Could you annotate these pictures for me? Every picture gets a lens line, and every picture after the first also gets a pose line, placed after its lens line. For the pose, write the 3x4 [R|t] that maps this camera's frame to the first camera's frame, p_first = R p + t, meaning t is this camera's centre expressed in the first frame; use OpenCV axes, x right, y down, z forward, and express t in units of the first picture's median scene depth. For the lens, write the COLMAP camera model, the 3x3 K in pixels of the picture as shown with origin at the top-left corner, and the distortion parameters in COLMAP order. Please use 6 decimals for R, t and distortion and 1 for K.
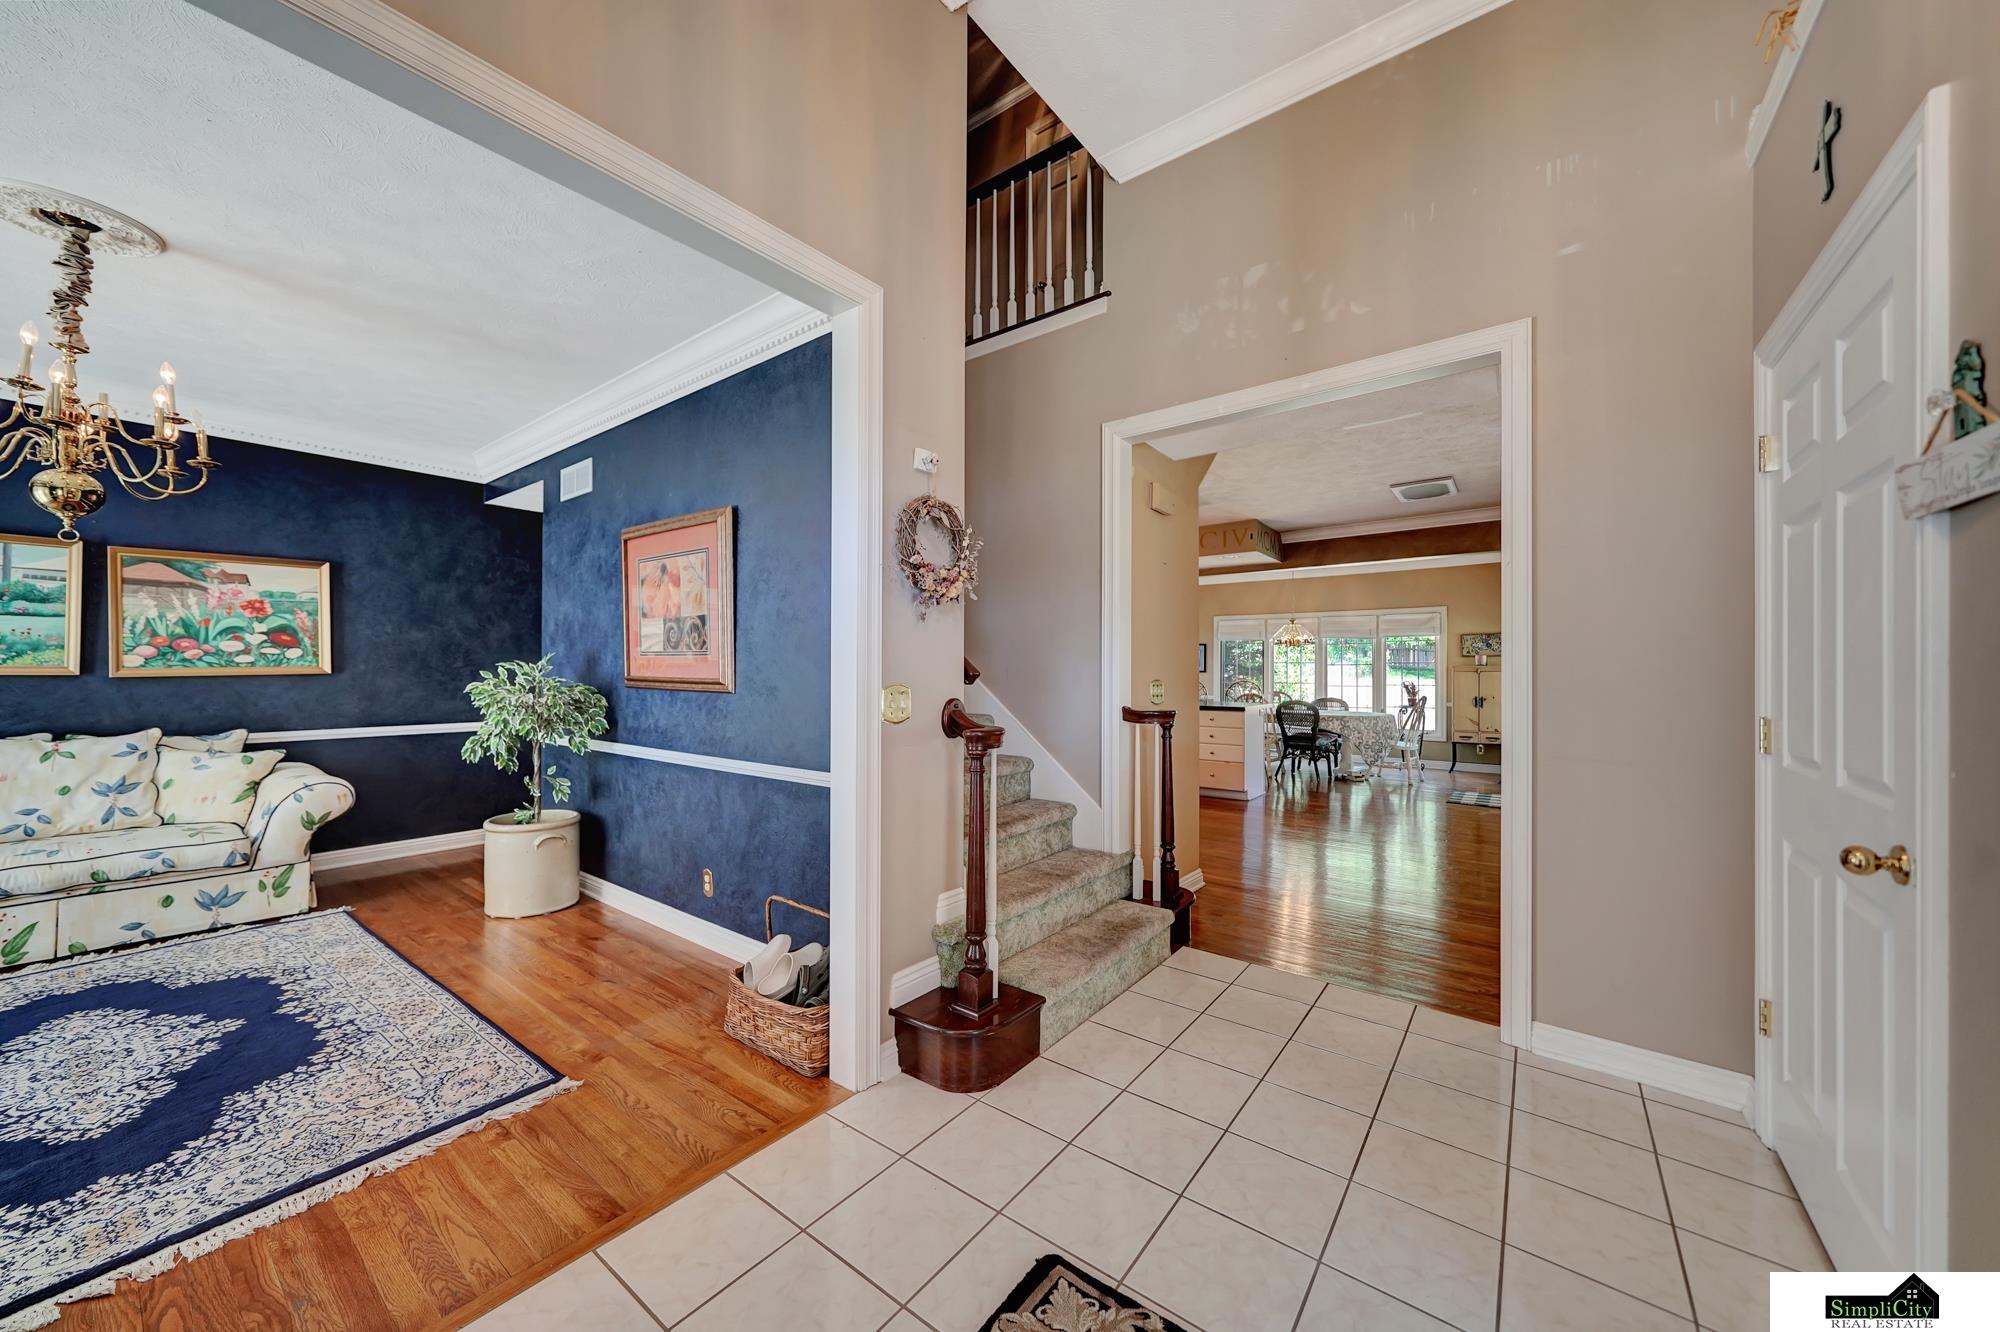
lens RADIAL K [[691.6, 0, 1001.8], [0, 691.6, 673.0], [0, 0, 1]] dist [-0.001588, -0.000167]
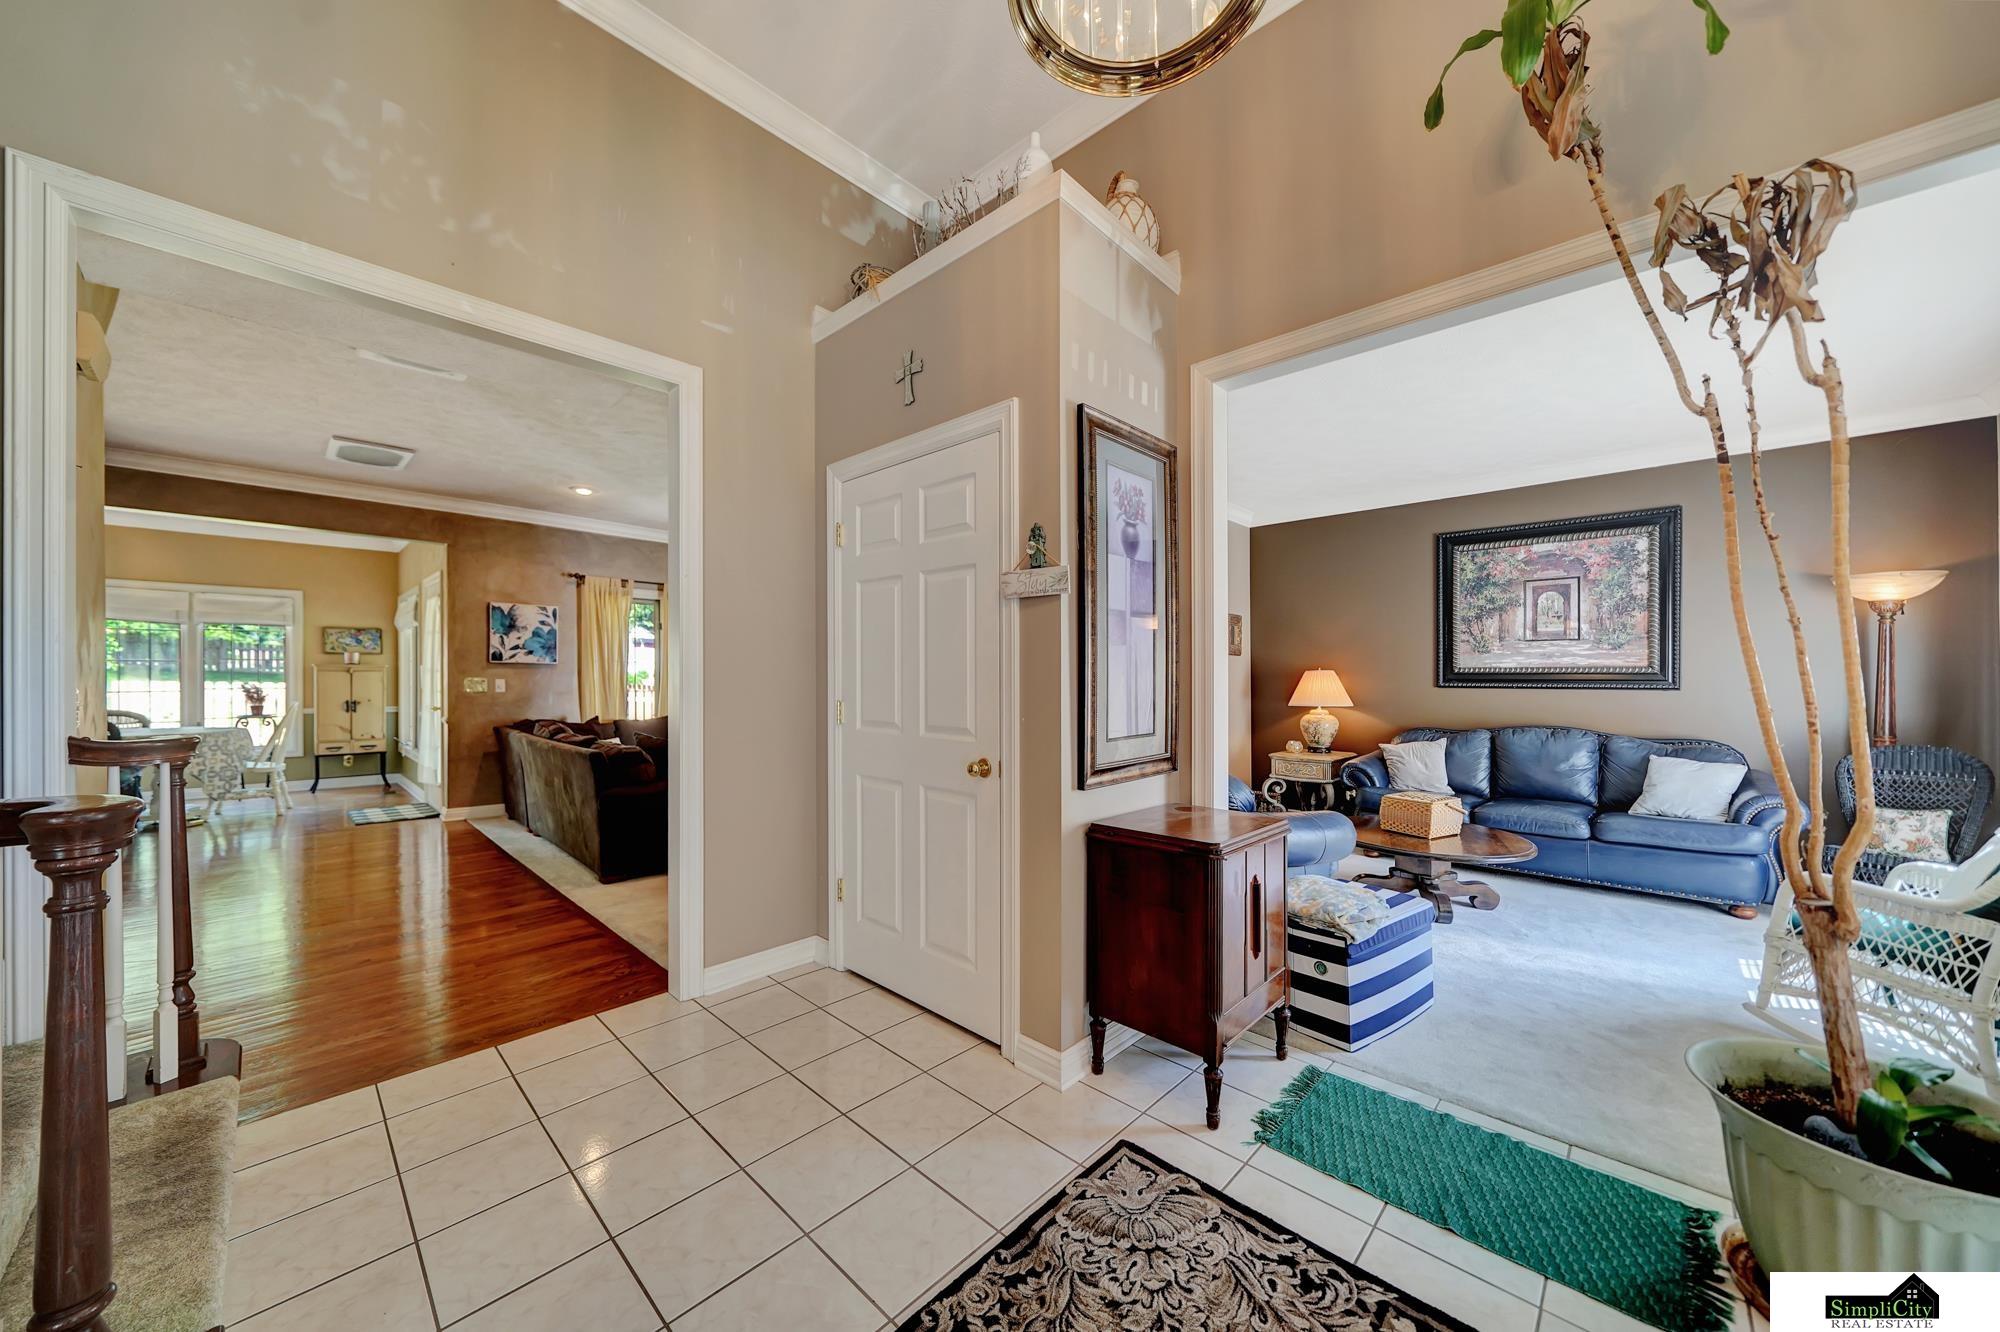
lens RADIAL K [[691.6, 0, 1003.9], [0, 691.6, 676.2], [0, 0, 1]] dist [-0.001588, -0.000167]
pose [[0.101738, -0.001315, 0.994810, -0.104255], [-0.002730, 0.999995, 0.001601, 0.000476], [-0.994808, -0.002879, 0.101734, 0.110657]]
